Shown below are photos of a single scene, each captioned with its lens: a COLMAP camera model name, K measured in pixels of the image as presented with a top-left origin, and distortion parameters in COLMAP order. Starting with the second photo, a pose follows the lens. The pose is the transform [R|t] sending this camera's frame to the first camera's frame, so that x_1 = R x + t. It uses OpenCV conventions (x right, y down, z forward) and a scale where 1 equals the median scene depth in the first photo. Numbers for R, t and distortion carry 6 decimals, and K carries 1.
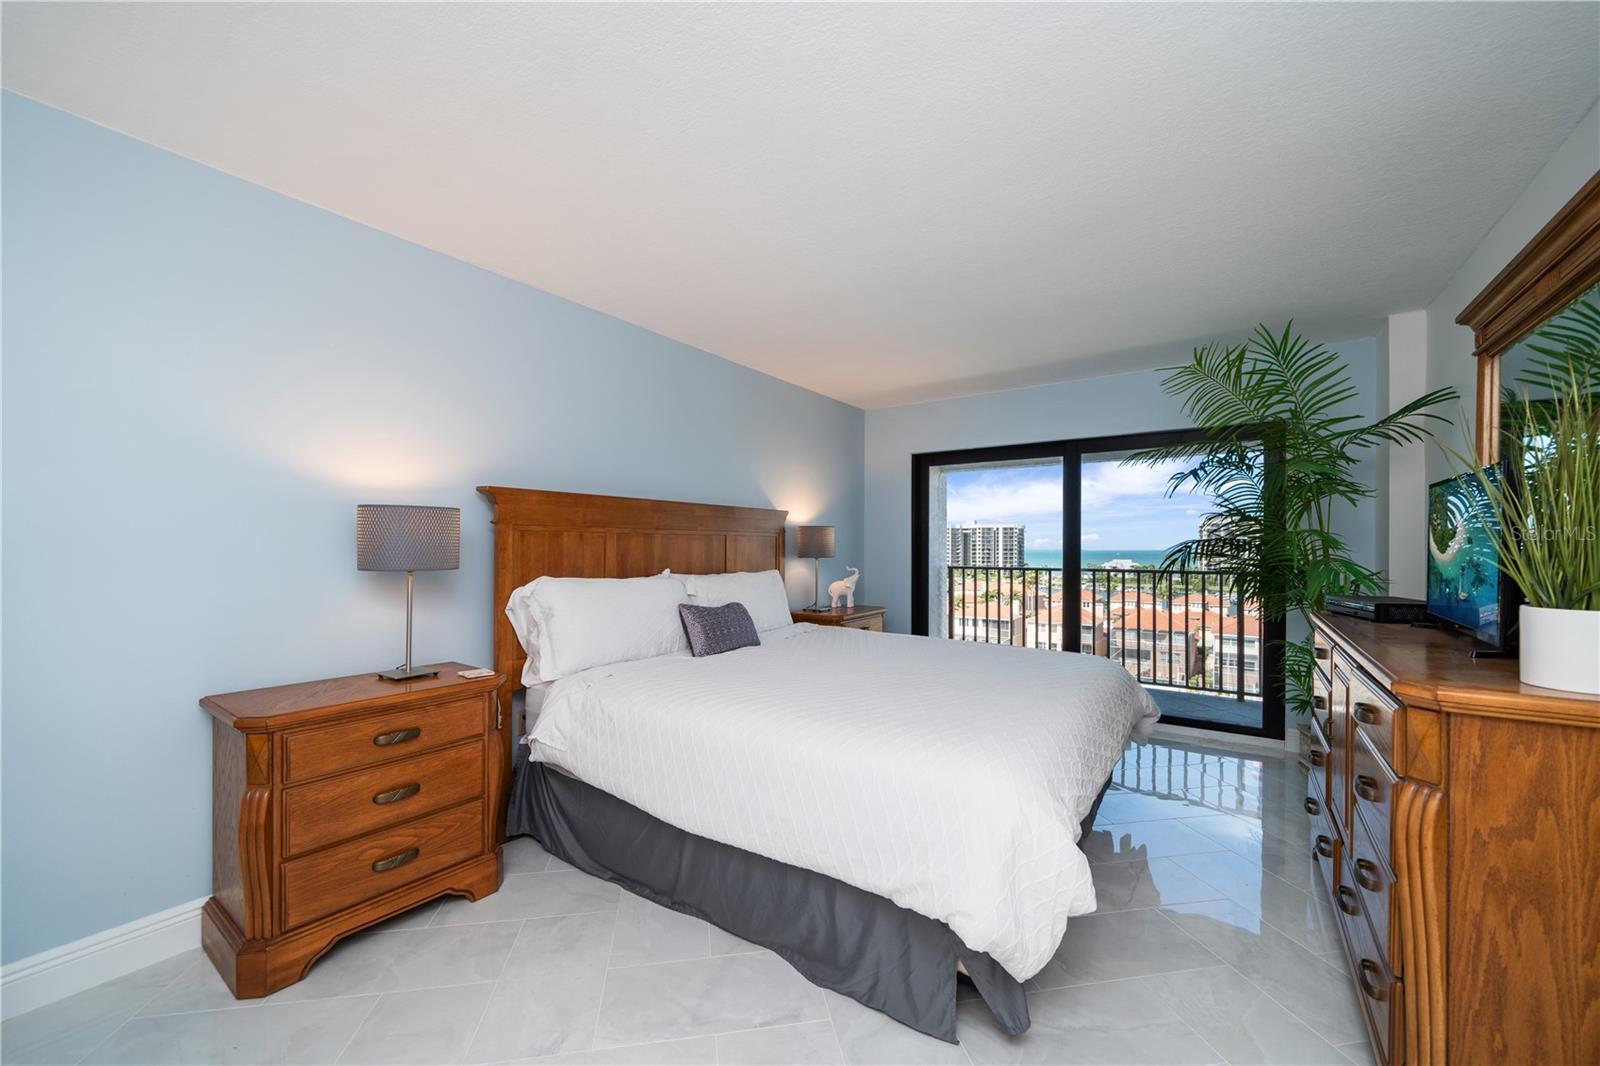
lens RADIAL K [[620.4, 0, 770.7], [0, 620.4, 545.6], [0, 0, 1]] dist [-0.003354, 0.000534]
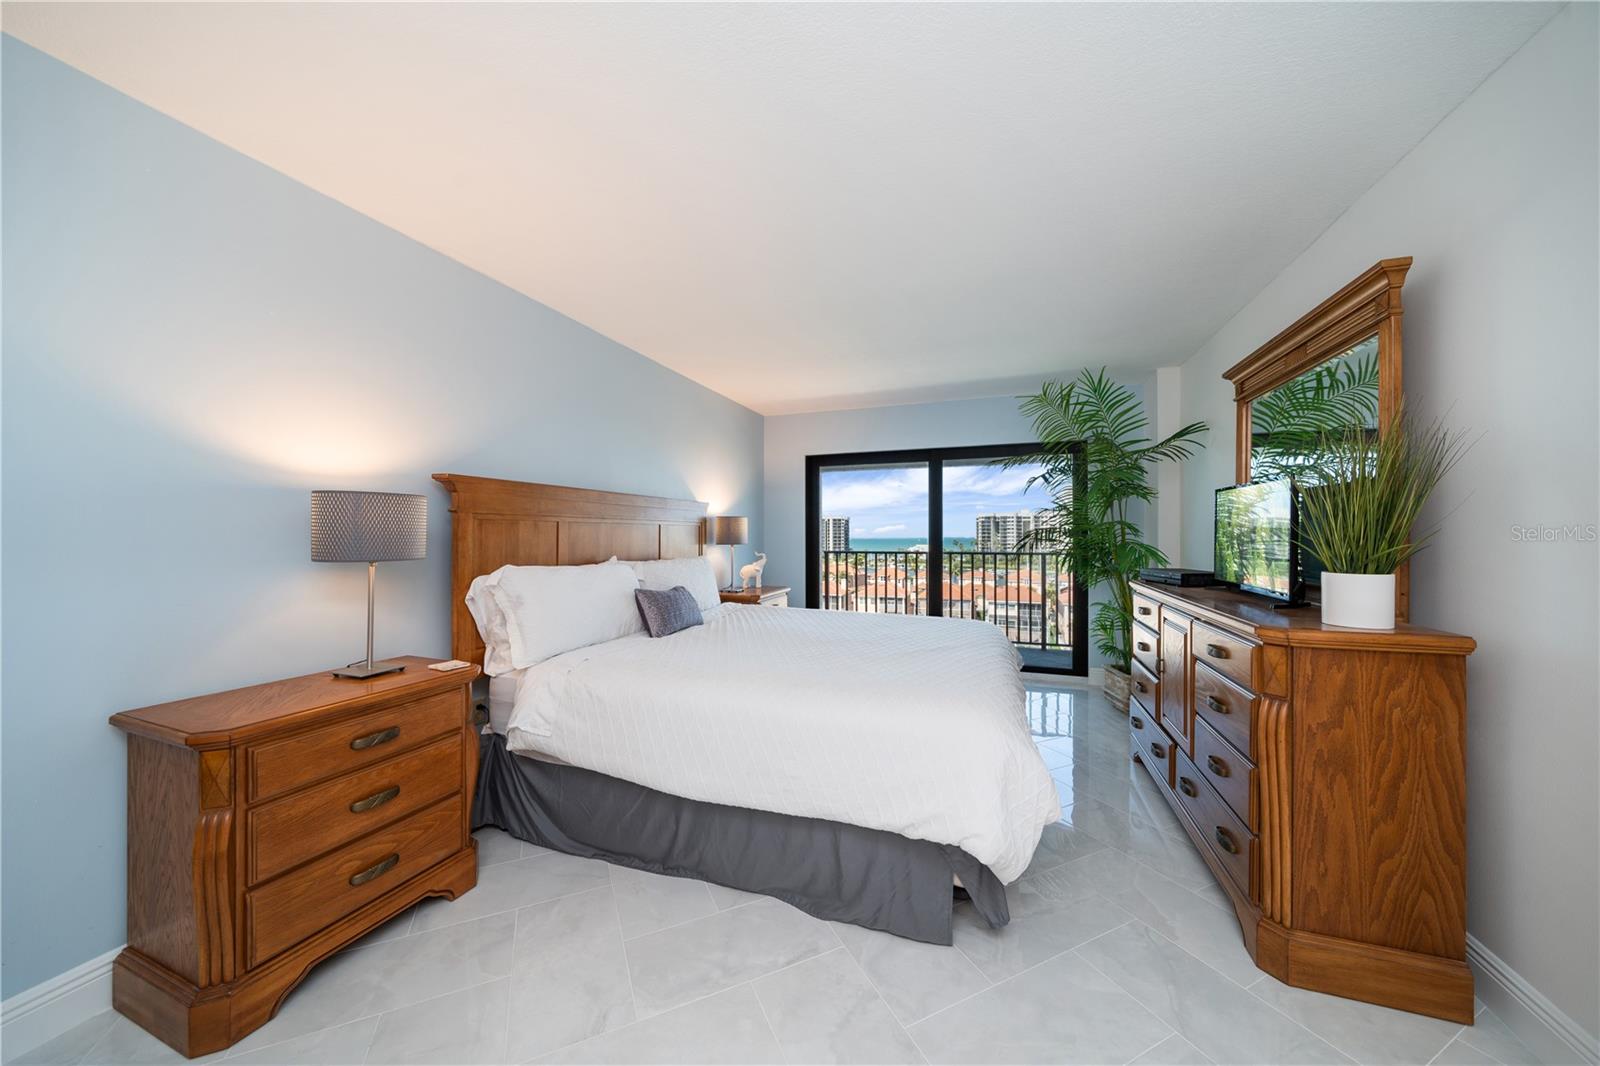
lens RADIAL K [[548.4, 0, 764.2], [0, 548.4, 531.6], [0, 0, 1]] dist [-0.003715, -0.000552]
pose [[0.965846, -0.001773, 0.259110, -0.246845], [0.002983, 0.999986, -0.004277, 0.000529], [-0.259098, 0.004904, 0.965838, 0.045002]]
